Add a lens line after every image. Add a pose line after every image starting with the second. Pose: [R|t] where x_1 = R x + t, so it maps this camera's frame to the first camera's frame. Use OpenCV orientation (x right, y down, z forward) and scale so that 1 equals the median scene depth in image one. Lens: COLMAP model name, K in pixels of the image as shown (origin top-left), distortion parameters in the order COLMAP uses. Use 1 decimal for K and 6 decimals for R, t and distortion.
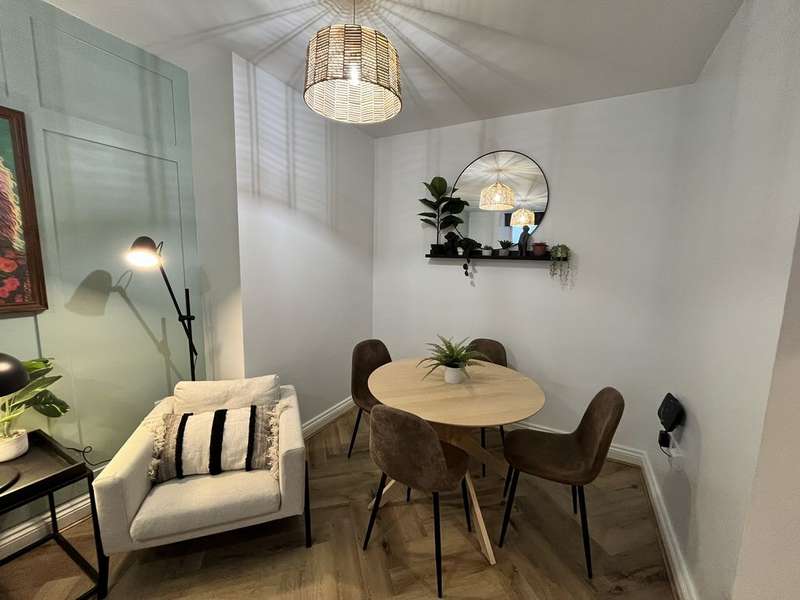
lens RADIAL K [[322.8, 0, 399.7], [0, 322.8, 300.6], [0, 0, 1]] dist [-0.002114, 0.000028]
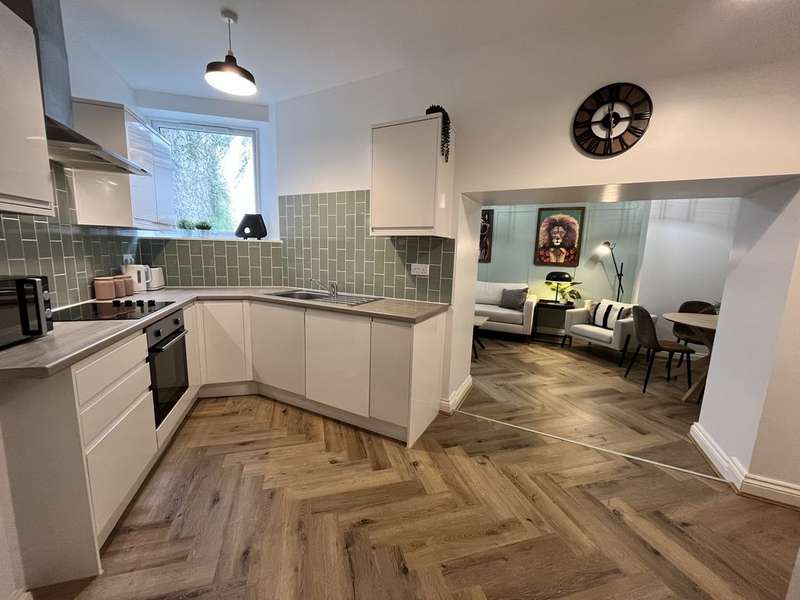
lens RADIAL K [[322.8, 0, 400.3], [0, 322.8, 297.5], [0, 0, 1]] dist [-0.002114, 0.000028]
pose [[0.018636, 0.128966, -0.991474, 2.061989], [-0.153134, 0.980314, 0.124636, 0.203544], [0.988030, 0.149505, 0.038018, -0.814718]]
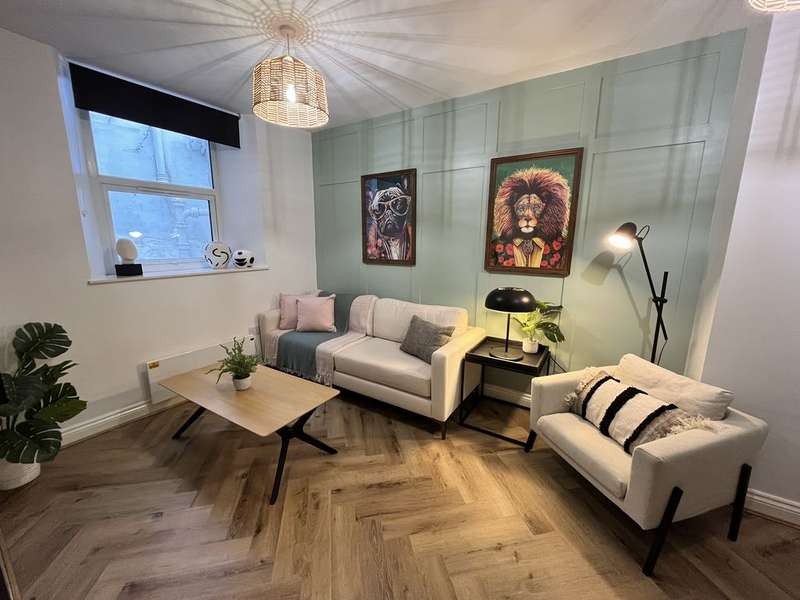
lens RADIAL K [[322.8, 0, 396.7], [0, 322.8, 299.7], [0, 0, 1]] dist [-0.002114, 0.000028]
pose [[-0.087385, 0.162035, -0.982908, 0.513495], [-0.139979, 0.974896, 0.173159, -0.008447], [0.986291, 0.152718, -0.062509, 0.289896]]
